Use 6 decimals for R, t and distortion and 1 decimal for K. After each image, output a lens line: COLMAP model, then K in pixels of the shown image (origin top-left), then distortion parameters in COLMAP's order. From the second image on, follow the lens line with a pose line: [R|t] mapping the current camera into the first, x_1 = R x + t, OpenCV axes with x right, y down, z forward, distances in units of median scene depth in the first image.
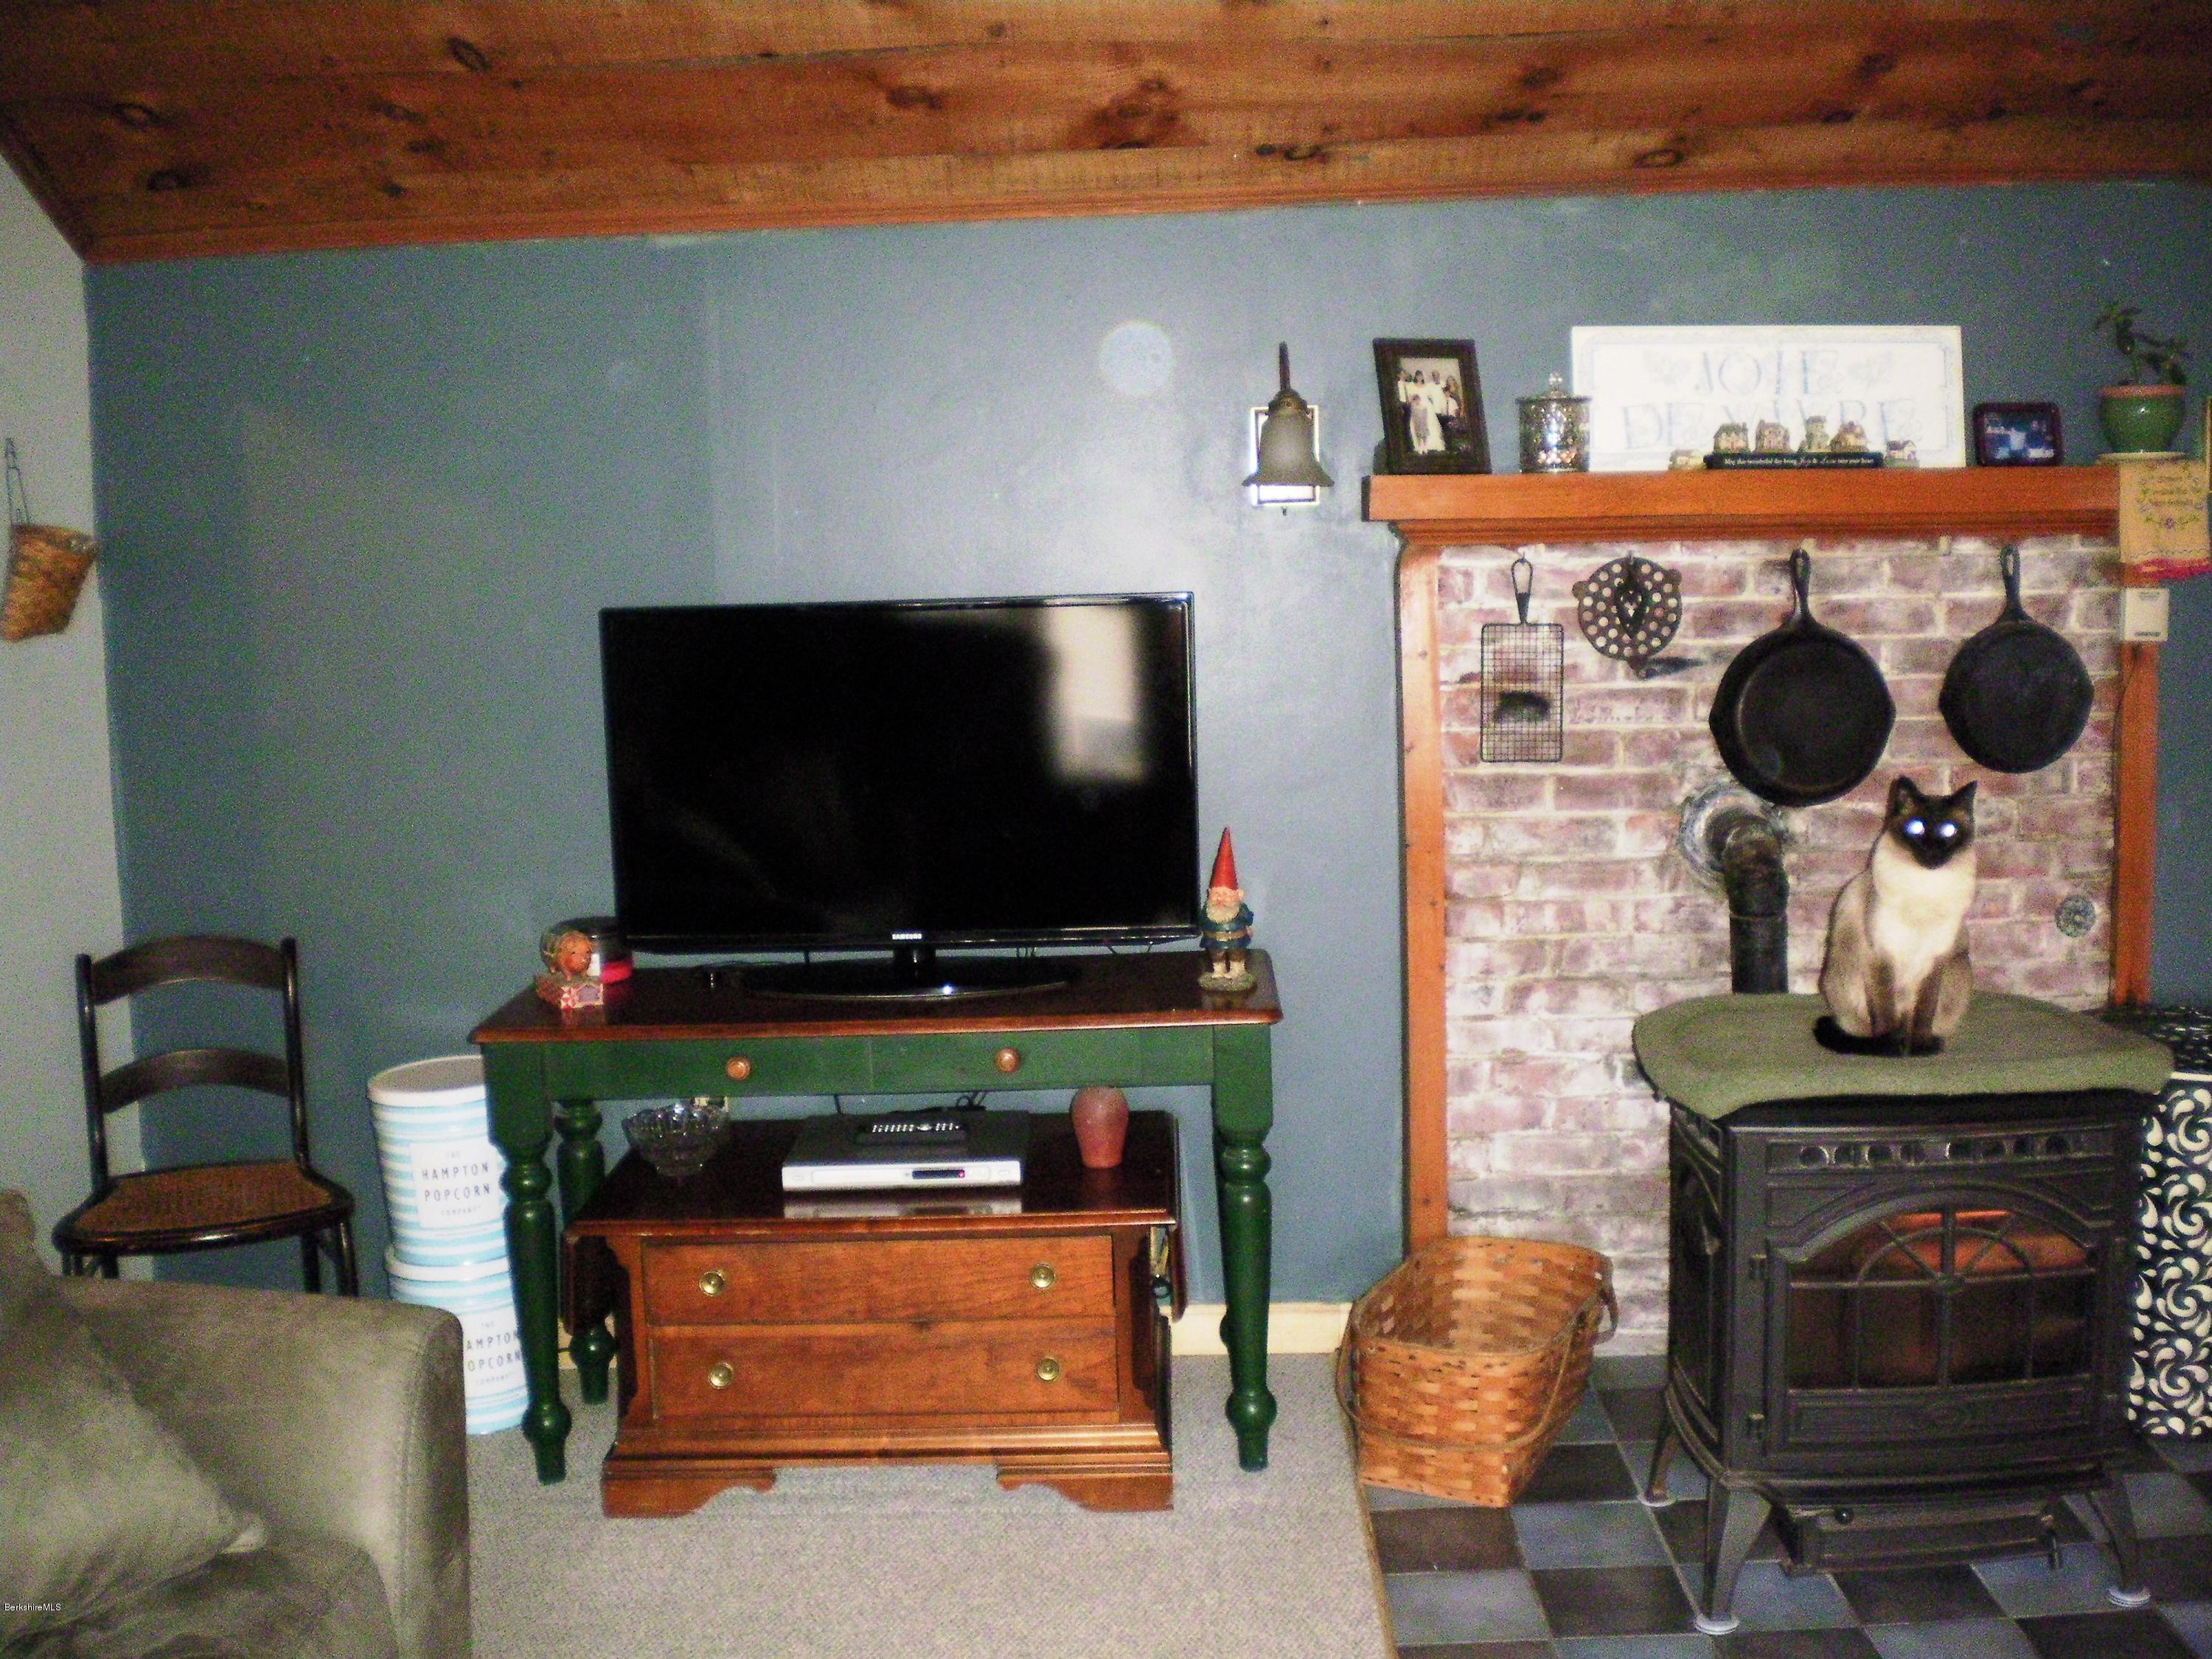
lens RADIAL K [[2410.1, 0, 1106.0], [0, 2410.1, 829.5], [0, 0, 1]] dist [-0.024071, -0.249823]
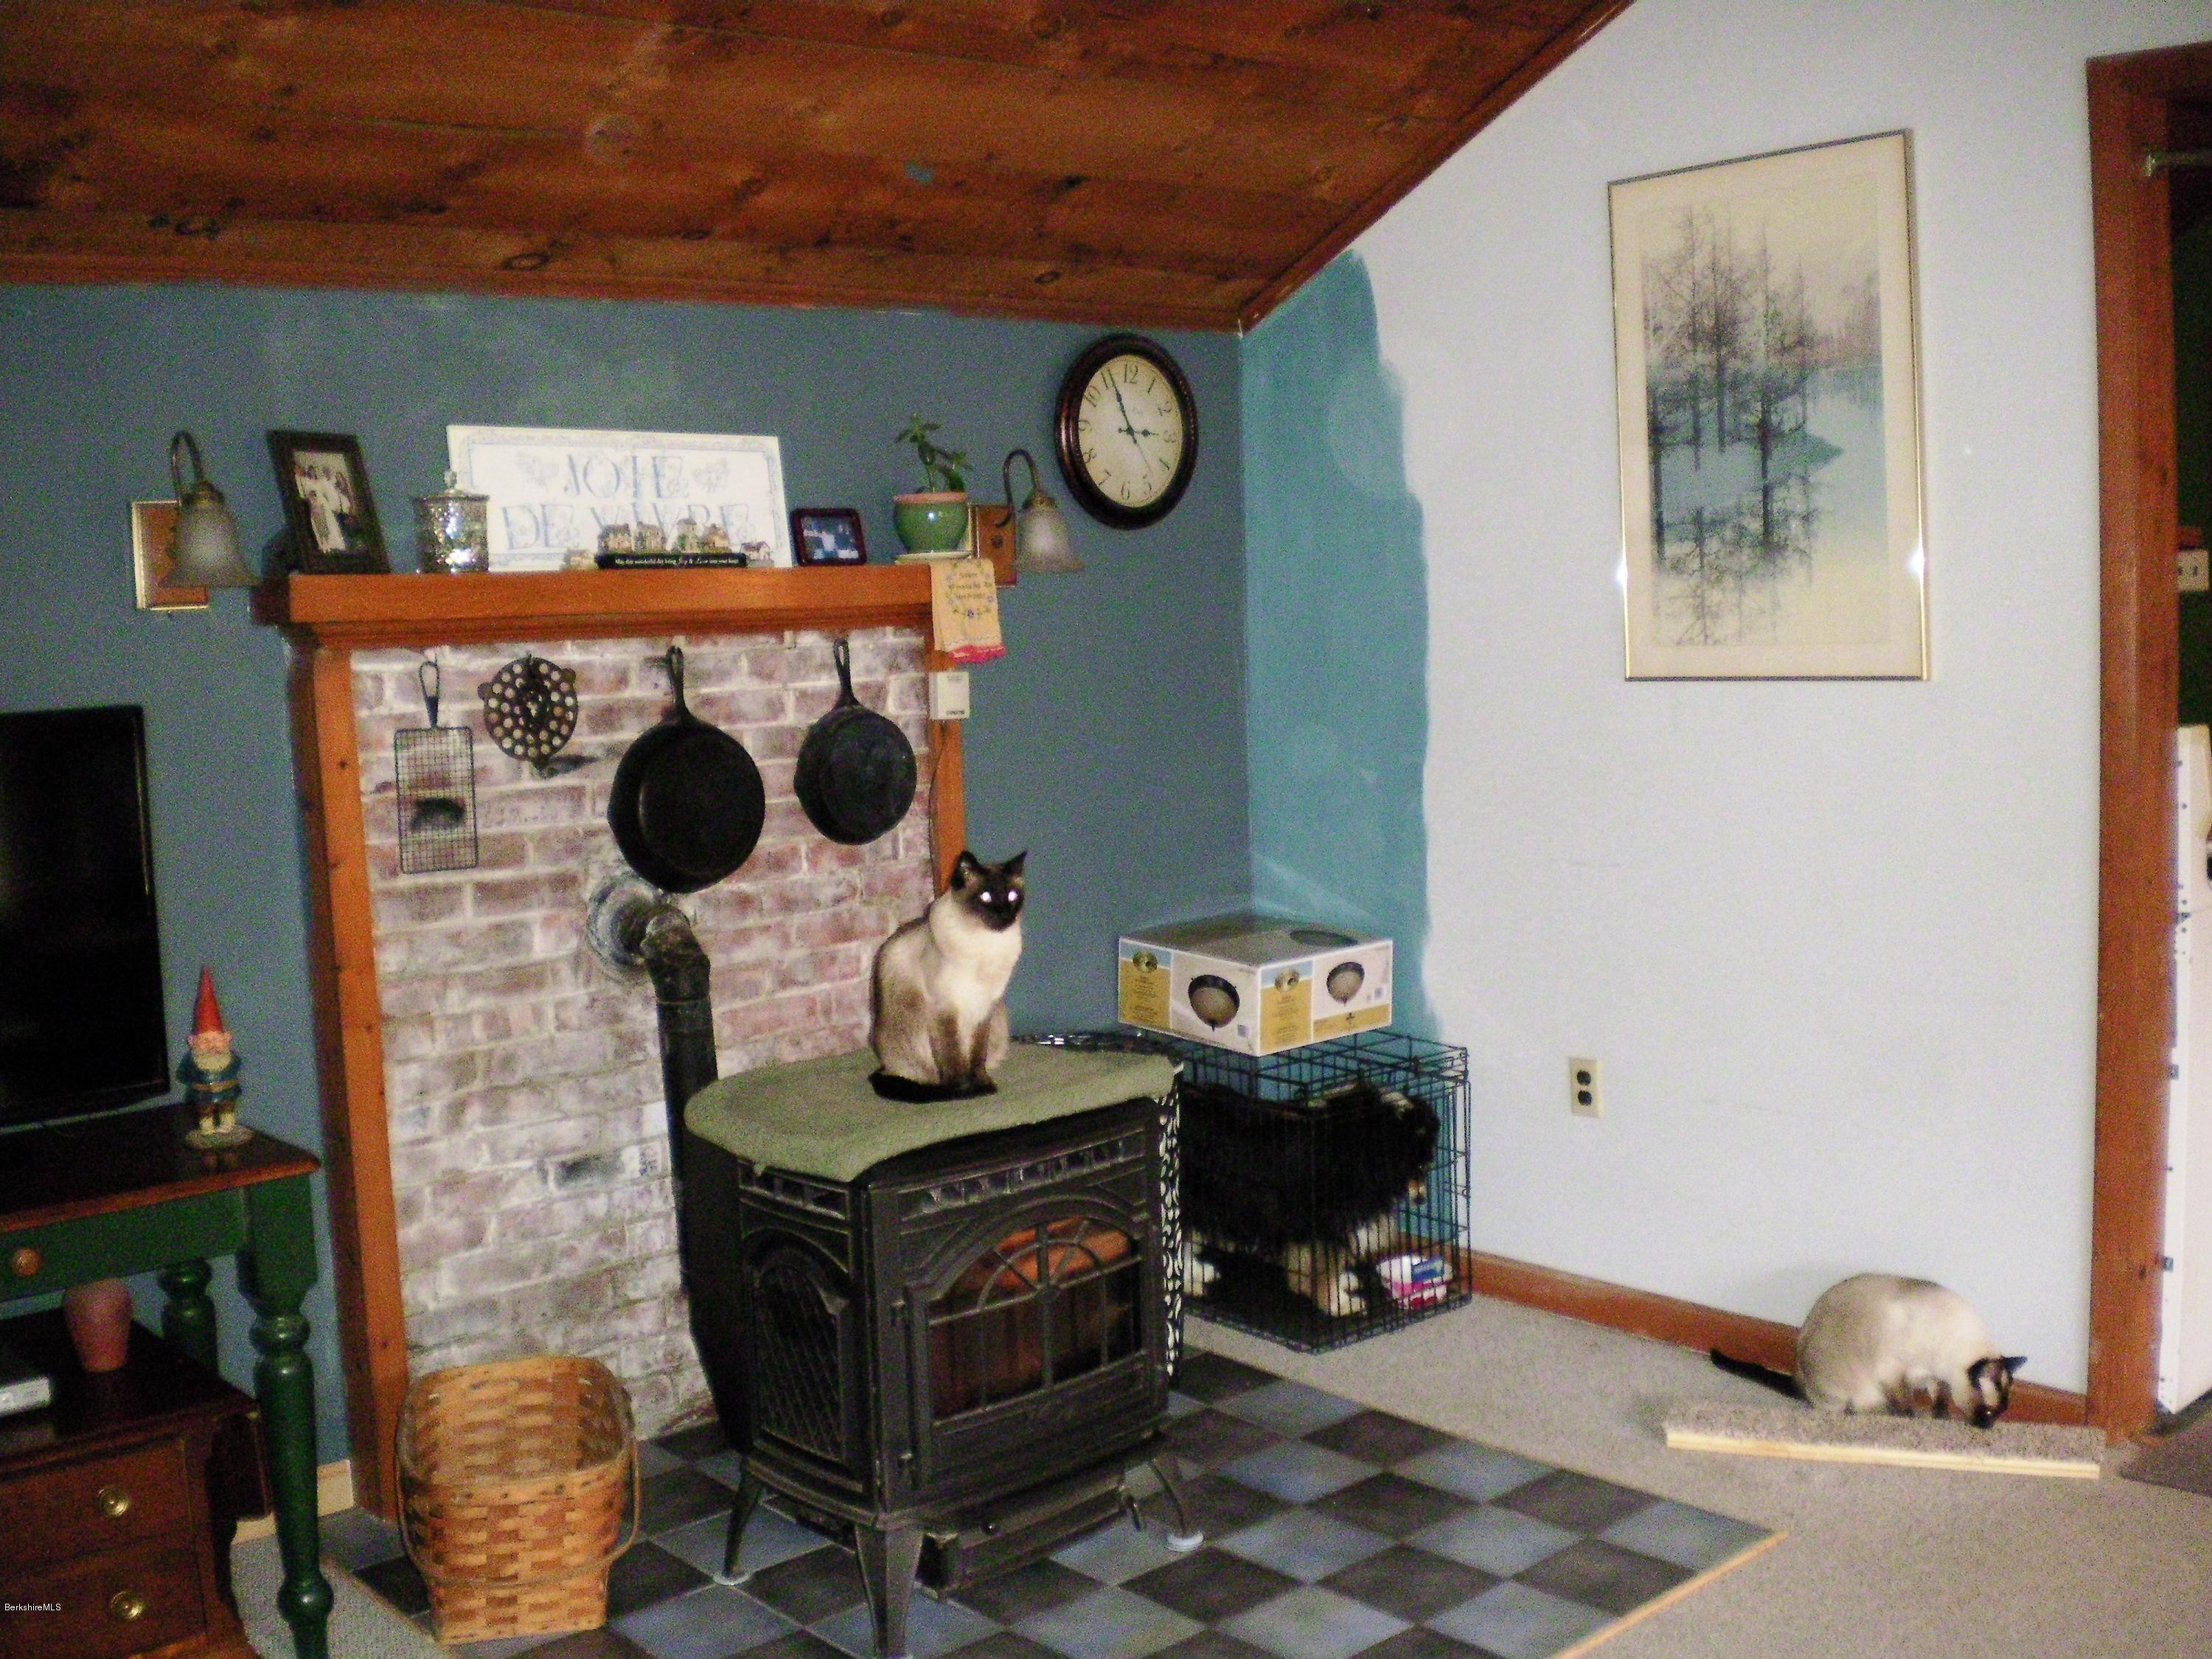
lens RADIAL K [[2410.1, 0, 1106.0], [0, 2410.1, 829.5], [0, 0, 1]] dist [-0.024071, -0.249823]
pose [[0.725965, -0.066996, 0.684460, -0.294111], [0.101474, 0.994785, -0.010257, -0.007559], [-0.680204, 0.076901, 0.728978, 0.115674]]
